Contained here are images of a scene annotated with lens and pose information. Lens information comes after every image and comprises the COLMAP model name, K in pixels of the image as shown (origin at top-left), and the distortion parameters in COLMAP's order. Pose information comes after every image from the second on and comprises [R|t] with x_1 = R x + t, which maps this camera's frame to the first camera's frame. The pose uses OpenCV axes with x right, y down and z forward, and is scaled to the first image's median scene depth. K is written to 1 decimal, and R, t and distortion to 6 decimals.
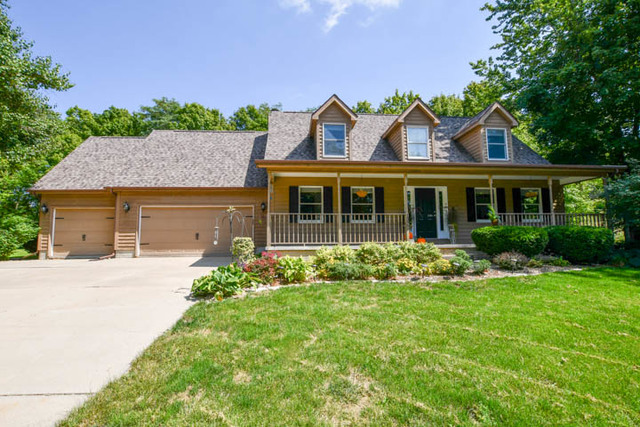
lens RADIAL K [[286.4, 0, 320.8], [0, 286.4, 211.6], [0, 0, 1]] dist [-0.025840, 0.003248]
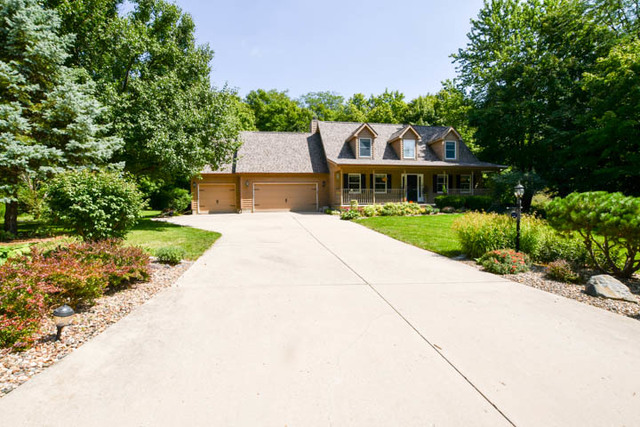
lens RADIAL K [[286.4, 0, 319.2], [0, 286.4, 214.3], [0, 0, 1]] dist [-0.025840, 0.003248]
pose [[0.995448, -0.007357, 0.095026, -0.409520], [-0.005085, 0.991498, 0.130025, -0.062135], [-0.095175, -0.129916, 0.986947, -0.805396]]
